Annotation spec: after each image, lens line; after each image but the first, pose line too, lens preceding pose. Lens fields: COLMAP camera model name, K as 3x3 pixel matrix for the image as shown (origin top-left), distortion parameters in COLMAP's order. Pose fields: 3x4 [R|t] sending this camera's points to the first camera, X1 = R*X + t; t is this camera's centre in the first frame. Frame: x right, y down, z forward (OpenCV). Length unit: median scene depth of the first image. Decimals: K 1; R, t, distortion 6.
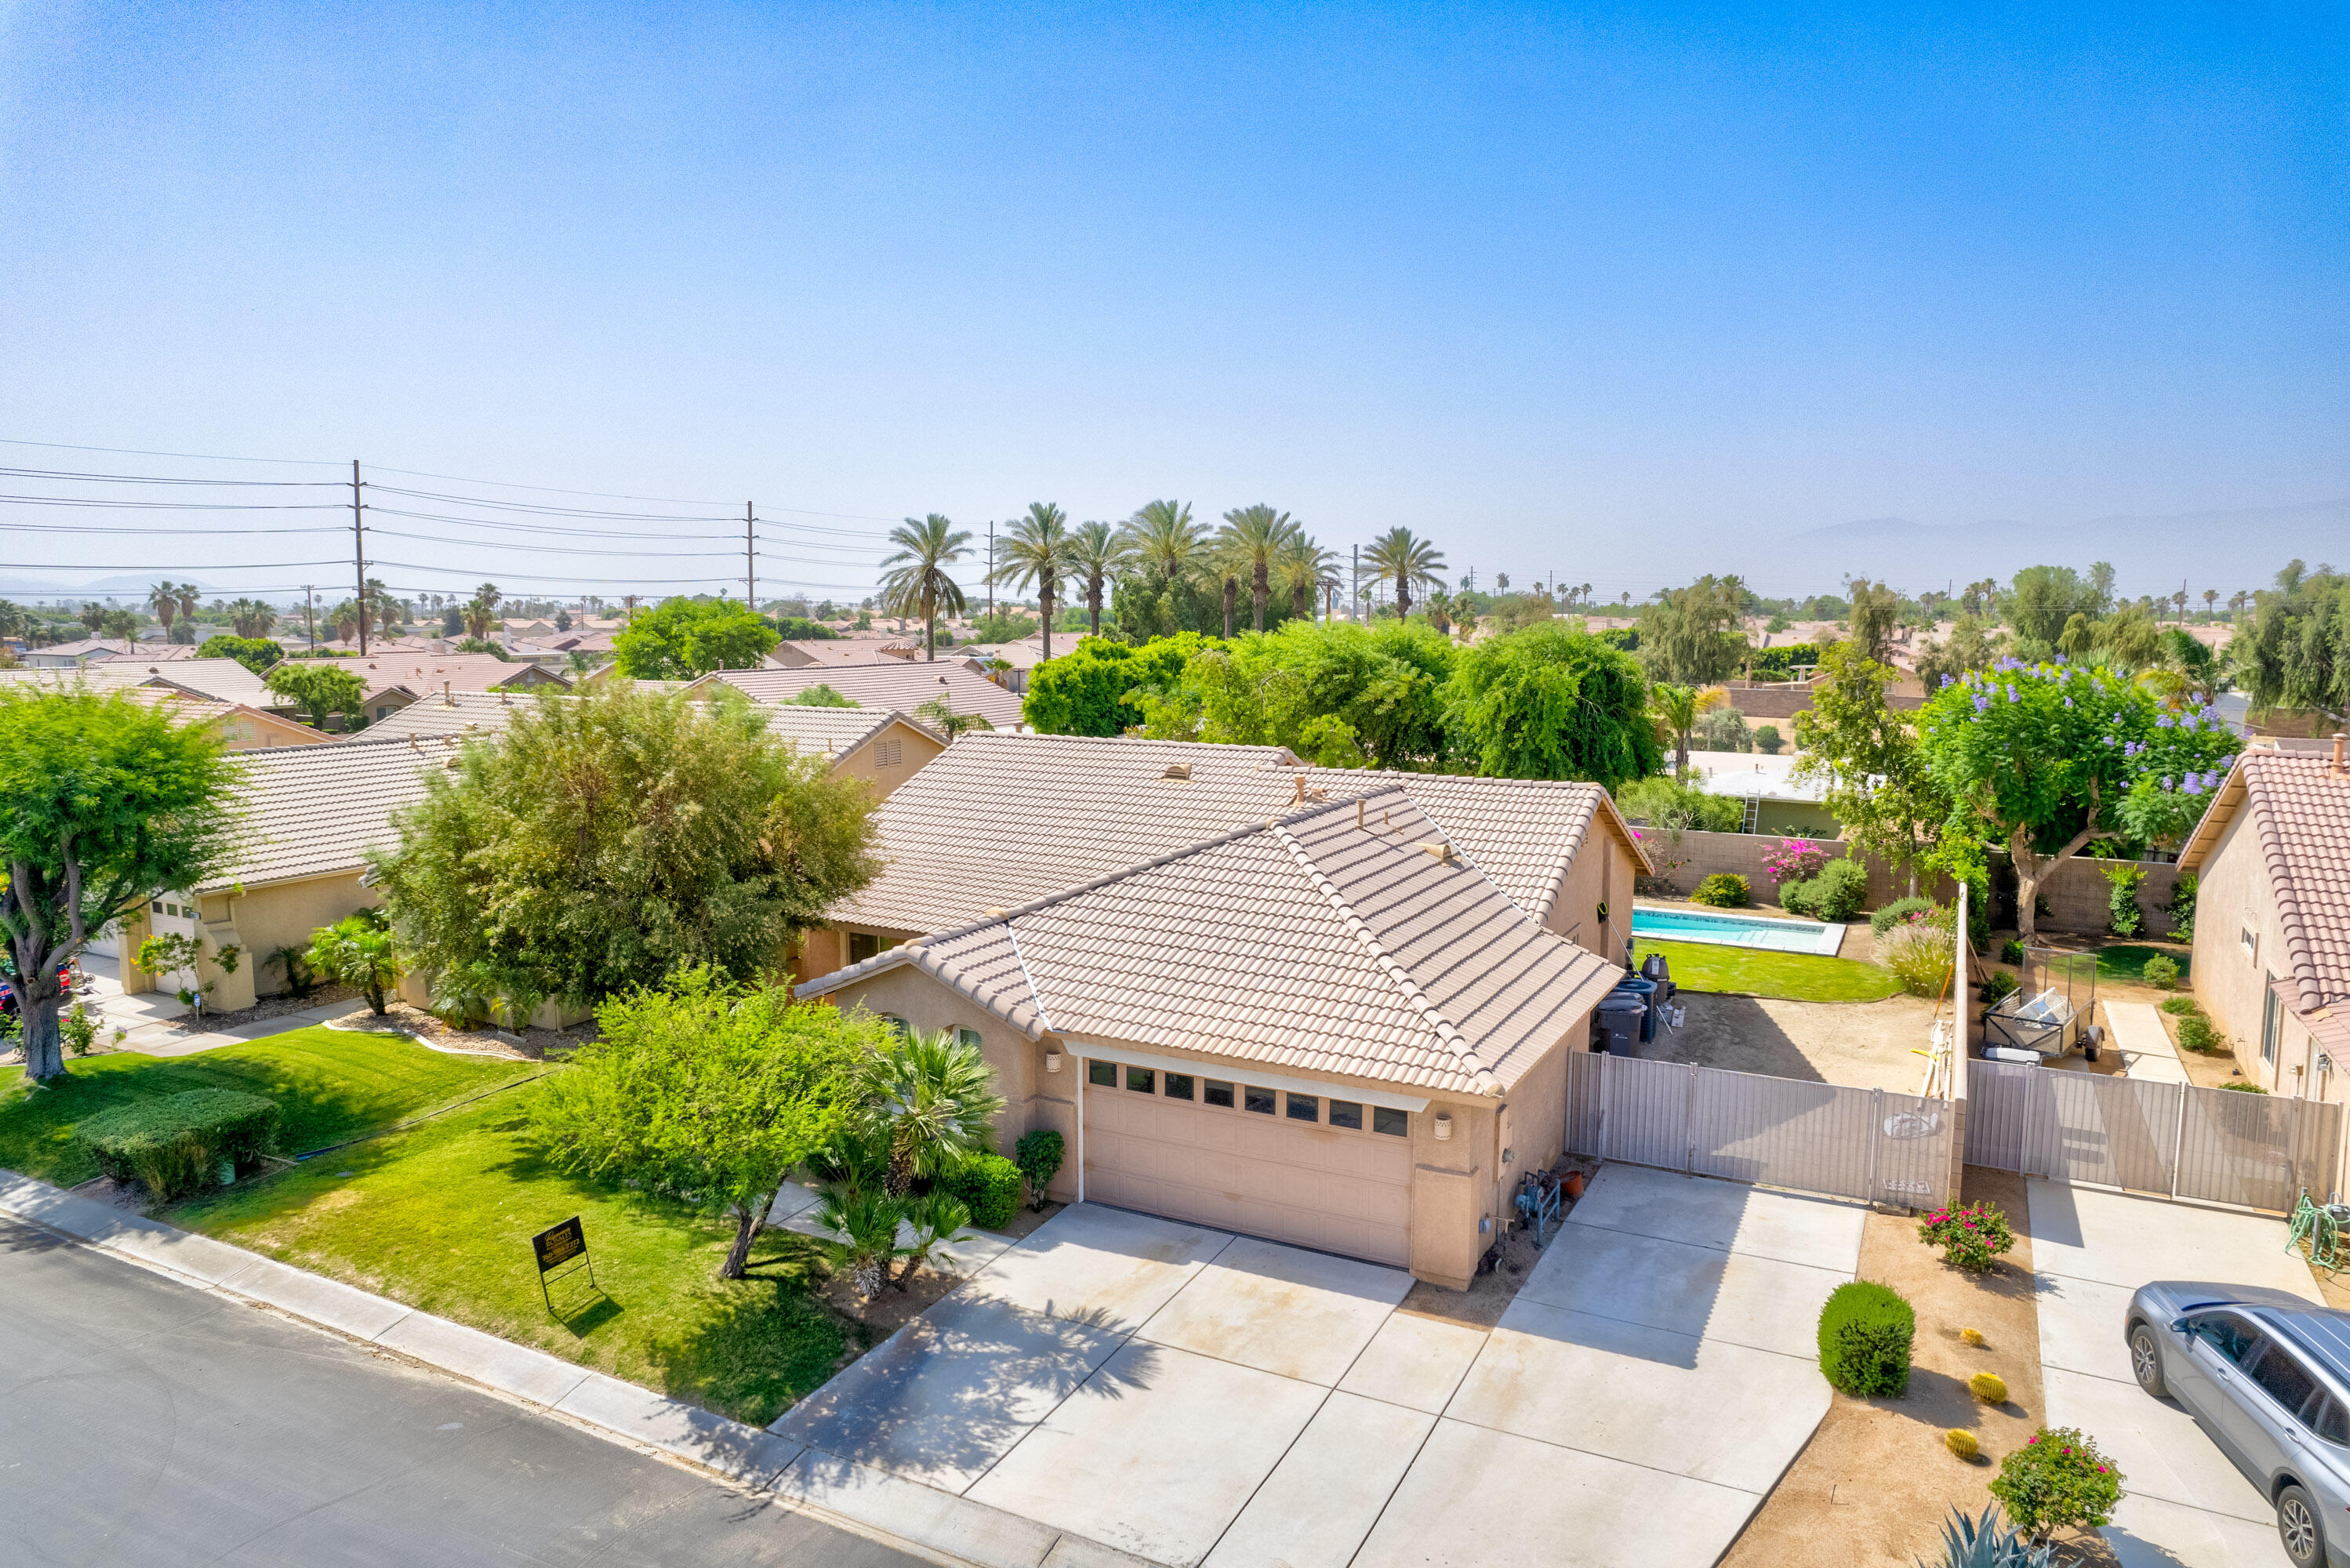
lens RADIAL K [[1508.3, 0, 1171.5], [0, 1508.3, 773.7], [0, 0, 1]] dist [-0.069975, 0.063946]
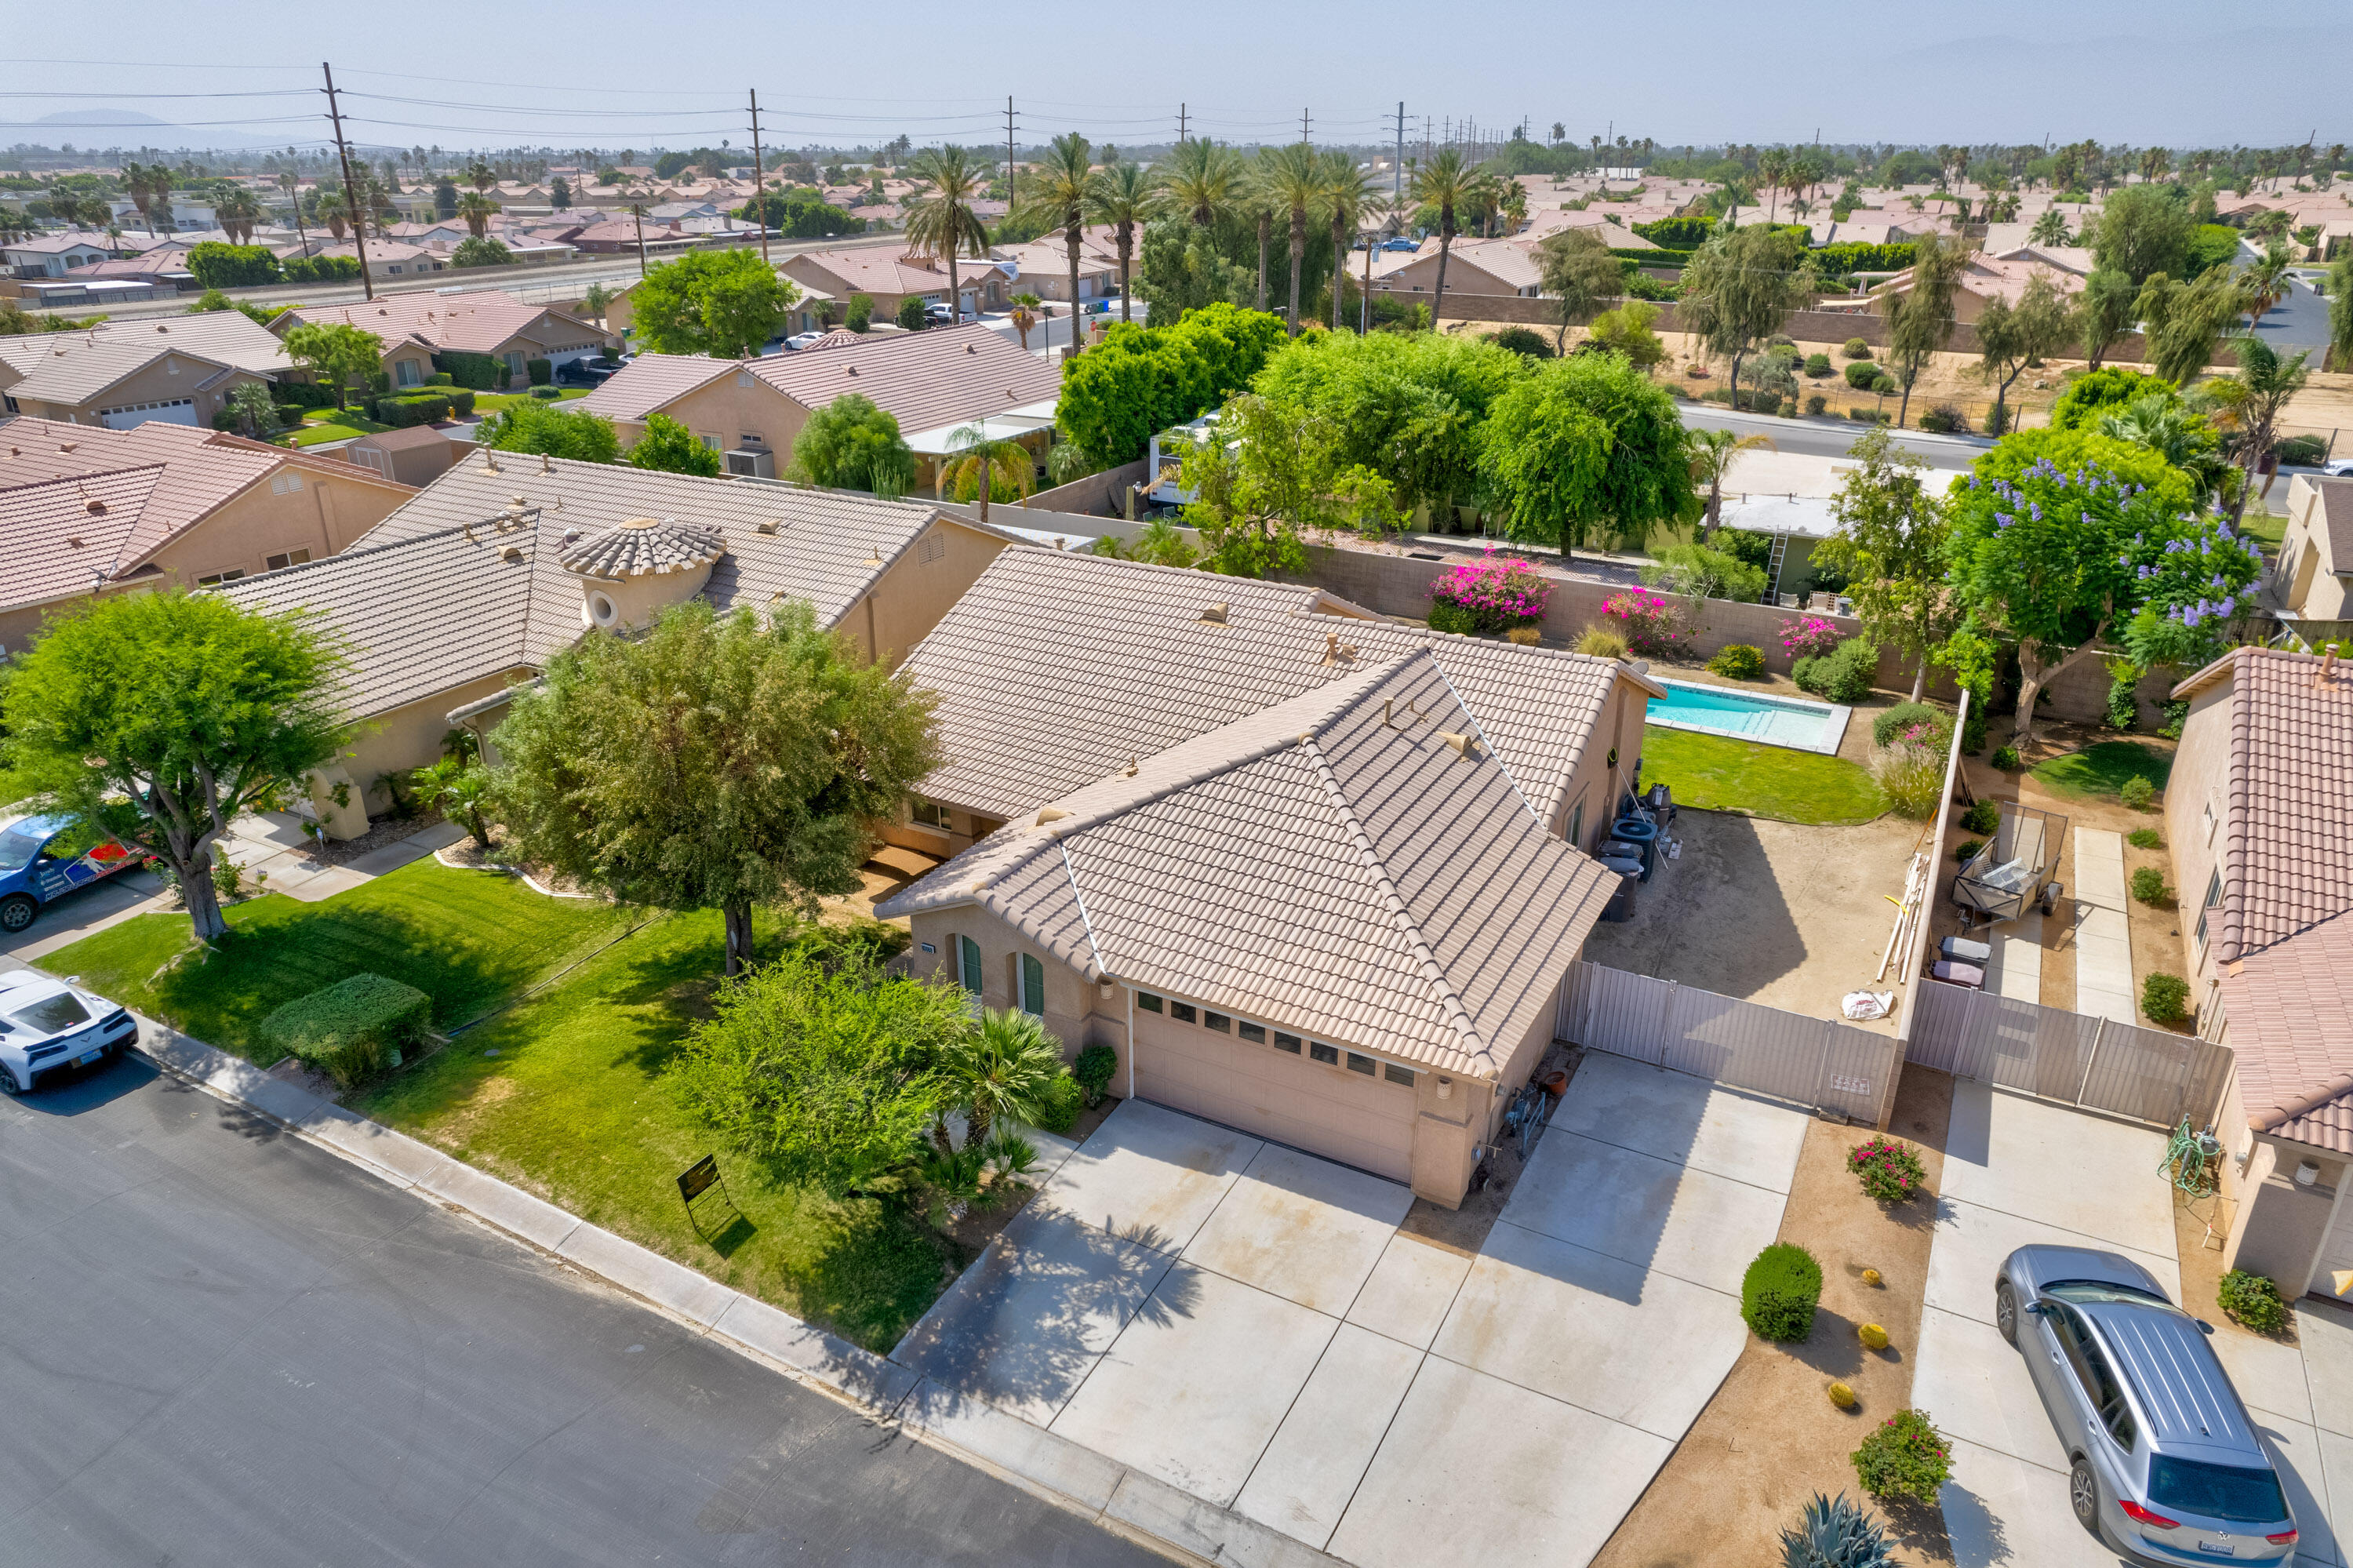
lens RADIAL K [[1510.4, 0, 1174.6], [0, 1510.4, 774.3], [0, 0, 1]] dist [-0.069975, 0.063946]
pose [[0.999860, 0.004721, -0.016073, -0.009532], [0.000043, 0.958739, 0.284286, -0.287056], [0.016752, -0.284247, 0.958605, -0.046385]]
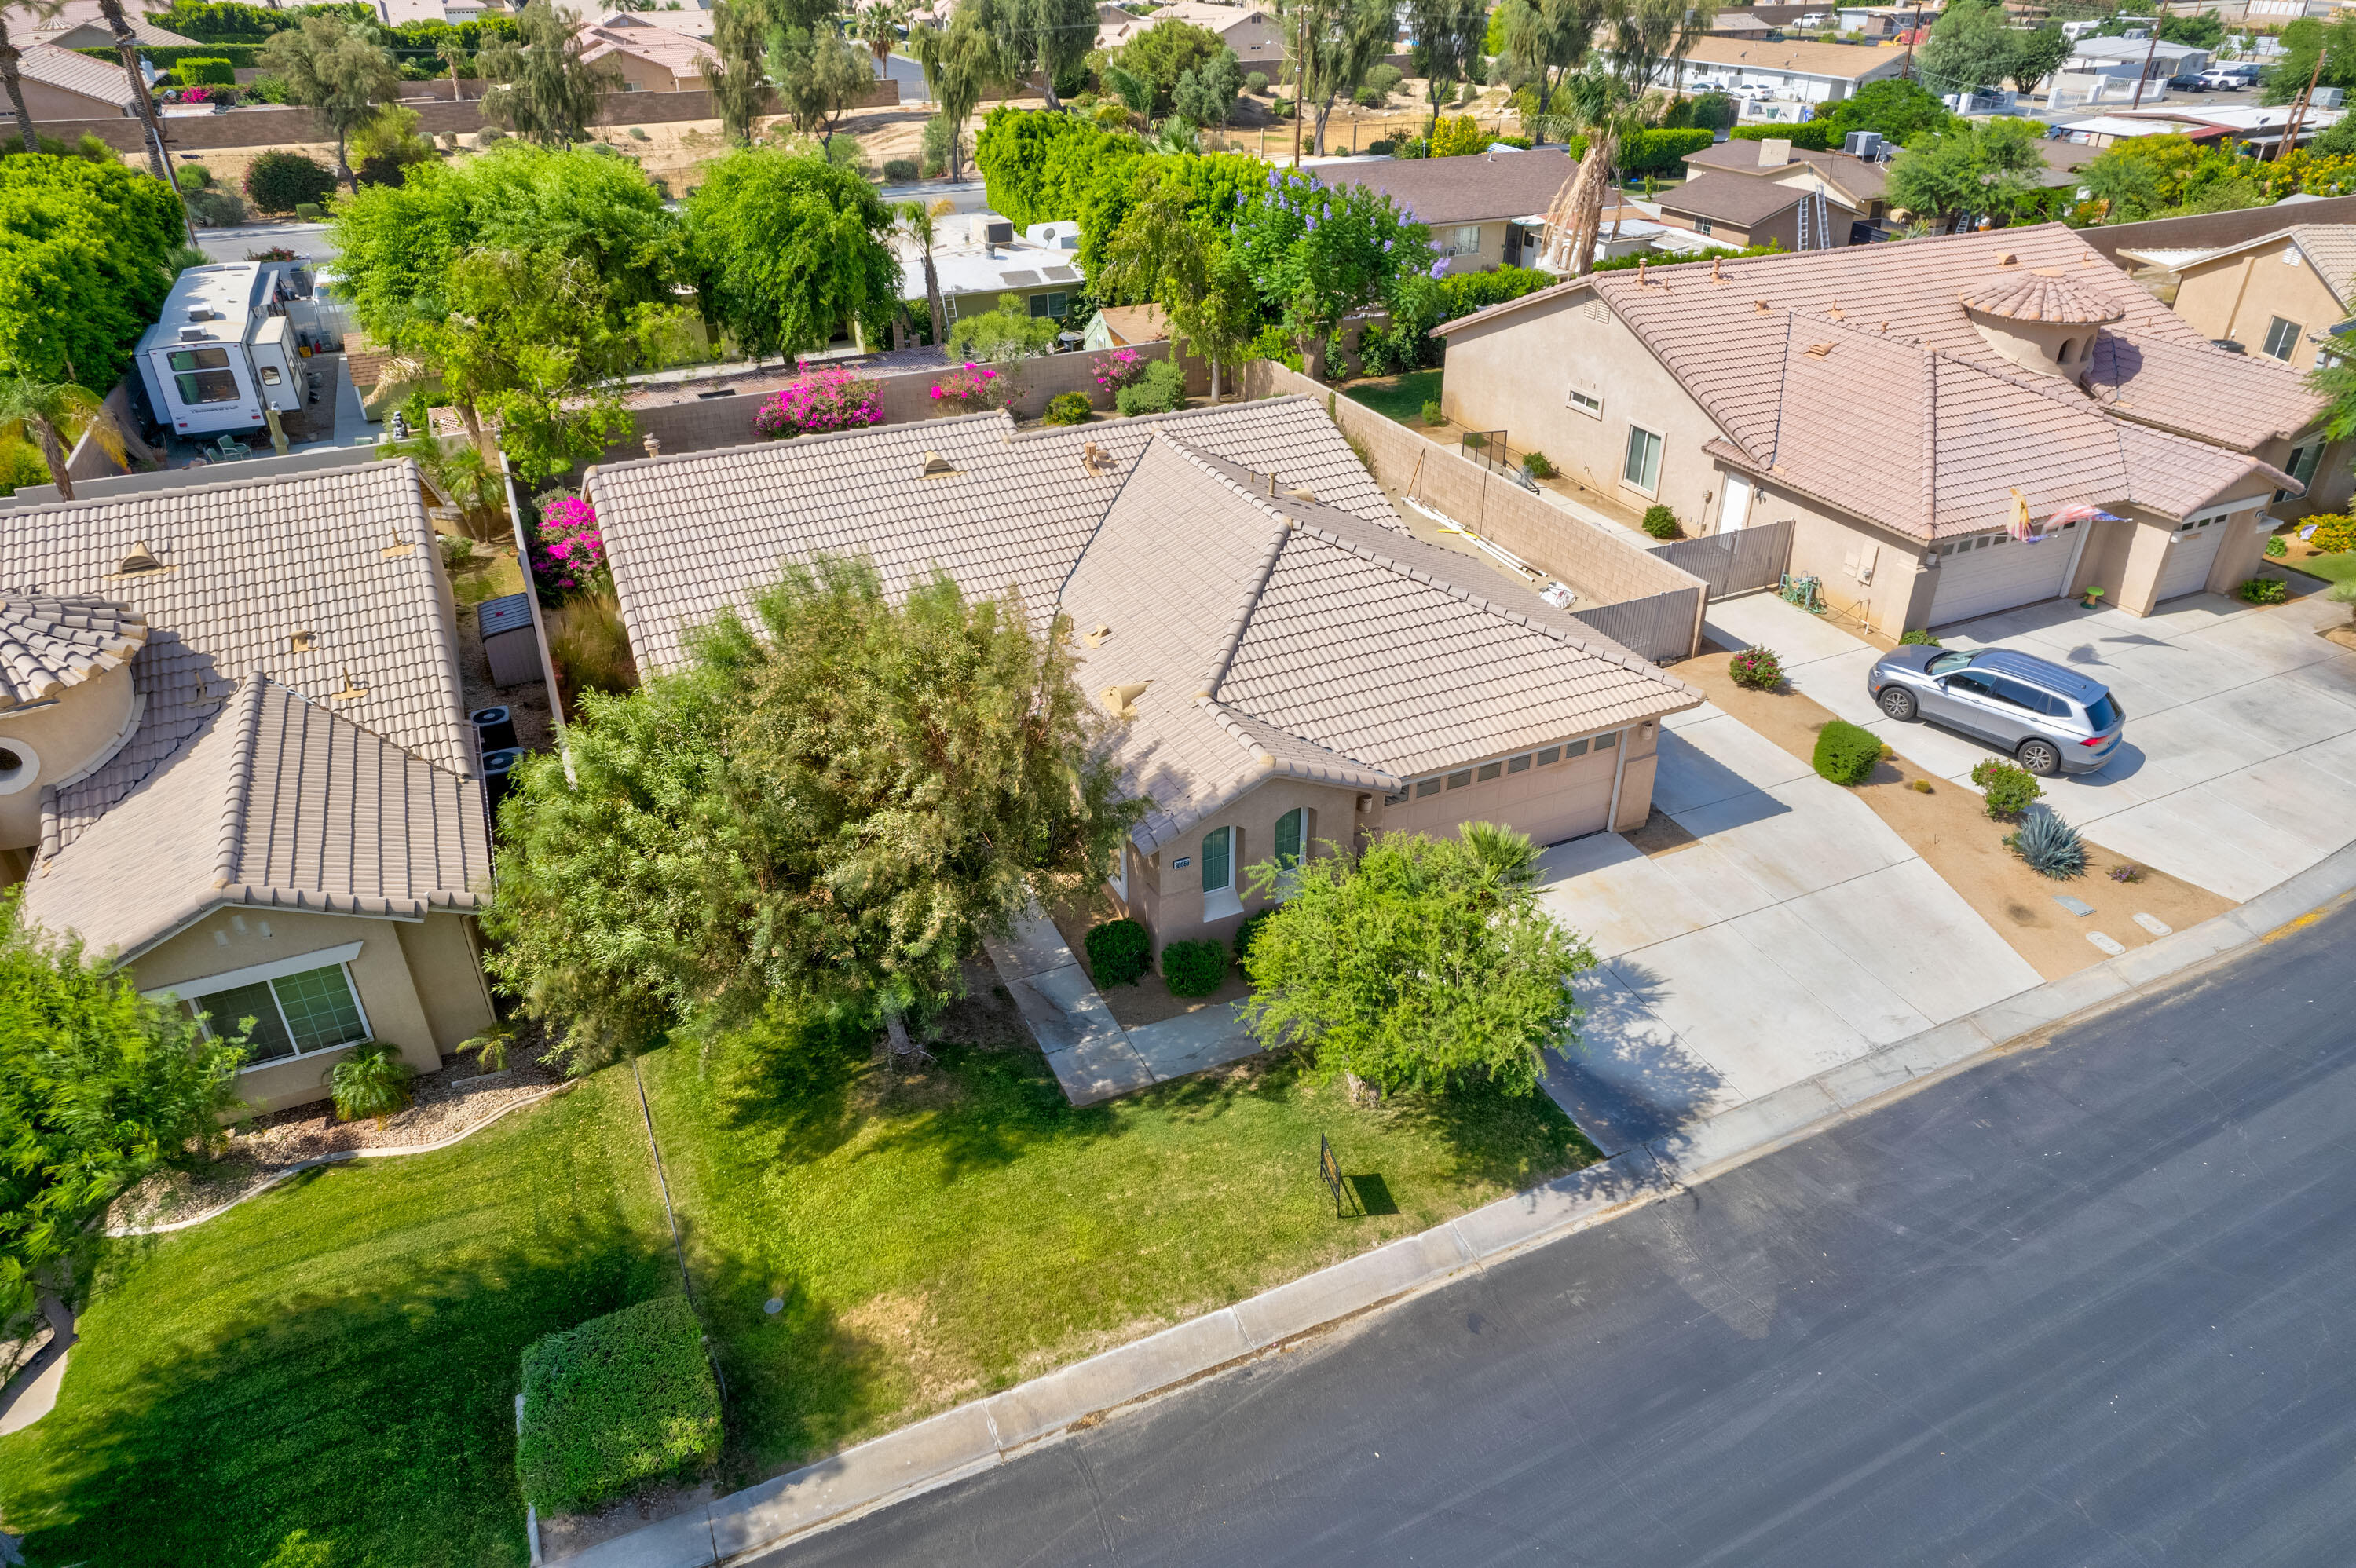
lens RADIAL K [[1512.1, 0, 1201.7], [0, 1512.1, 760.2], [0, 0, 1]] dist [-0.069975, 0.063946]
pose [[0.604793, -0.402092, 0.687421, -0.916348], [0.095334, 0.893526, 0.438774, -0.347047], [-0.790656, -0.199833, 0.578731, 0.440099]]
